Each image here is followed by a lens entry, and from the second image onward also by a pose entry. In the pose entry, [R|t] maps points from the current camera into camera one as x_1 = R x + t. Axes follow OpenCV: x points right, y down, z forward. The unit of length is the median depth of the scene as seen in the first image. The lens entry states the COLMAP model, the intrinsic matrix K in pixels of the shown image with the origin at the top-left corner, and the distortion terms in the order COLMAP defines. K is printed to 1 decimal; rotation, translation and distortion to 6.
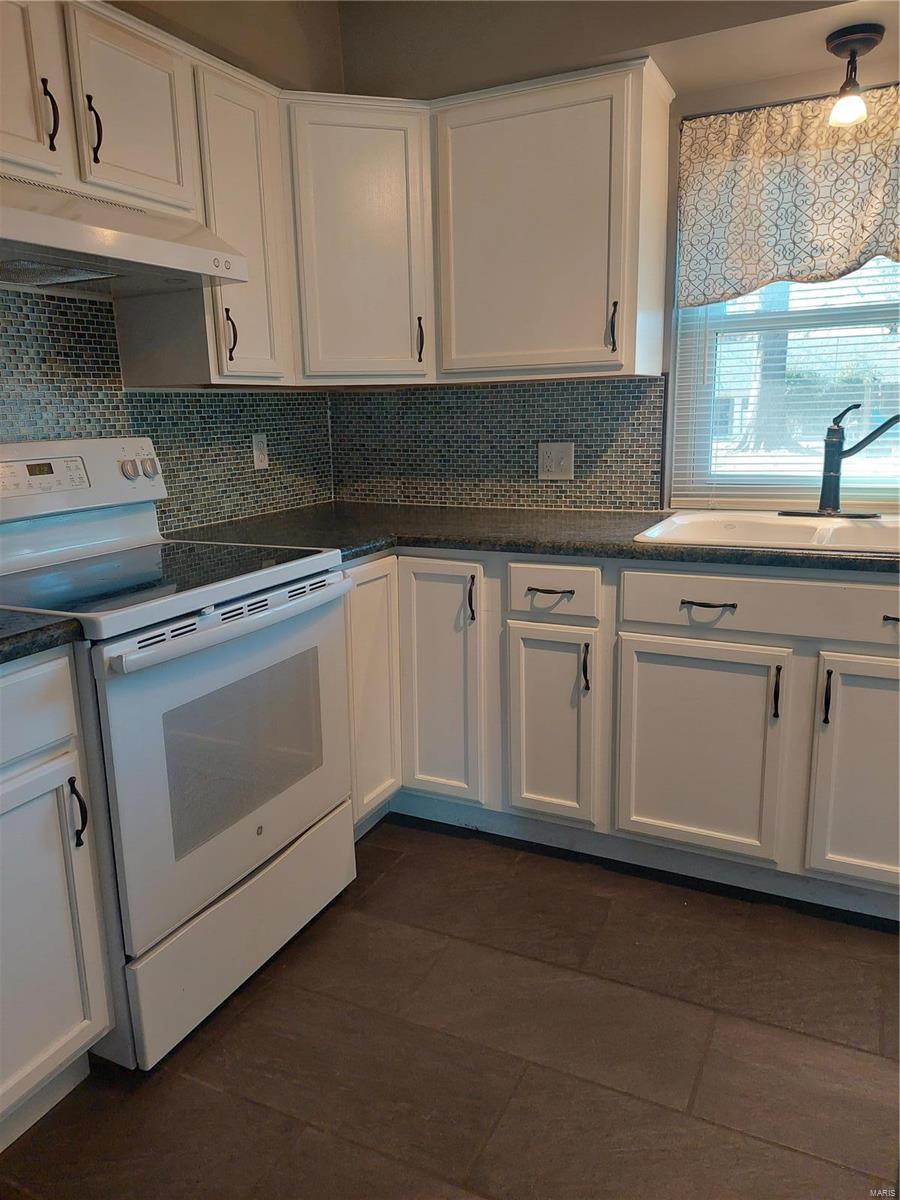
lens RADIAL K [[882.3, 0, 450.9], [0, 882.3, 589.7], [0, 0, 1]] dist [0.076906, -0.089540]
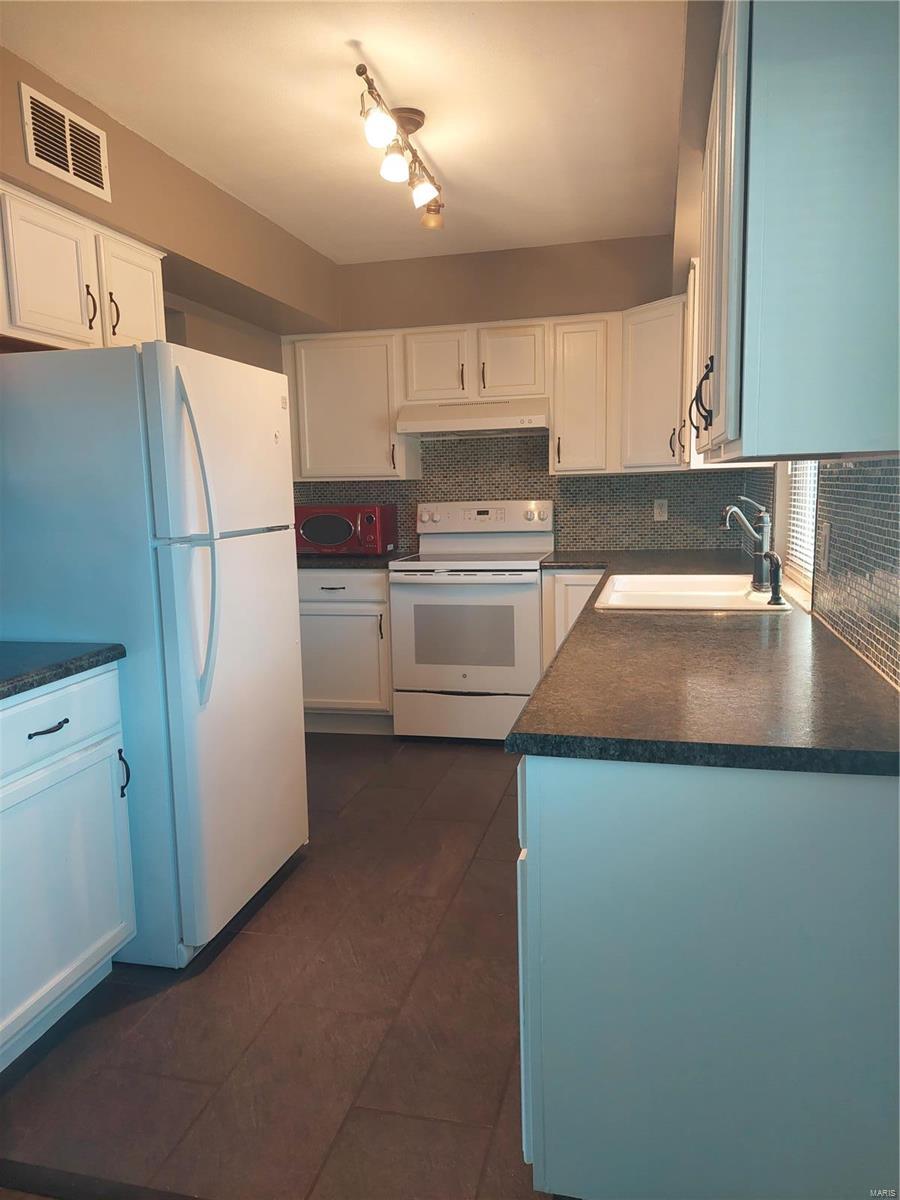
lens RADIAL K [[882.3, 0, 443.5], [0, 882.3, 610.3], [0, 0, 1]] dist [0.076906, -0.089540]
pose [[0.203029, 0.160176, -0.965983, 1.553514], [-0.179015, 0.975974, 0.124208, -0.129834], [0.962670, 0.147708, 0.226825, 0.338920]]
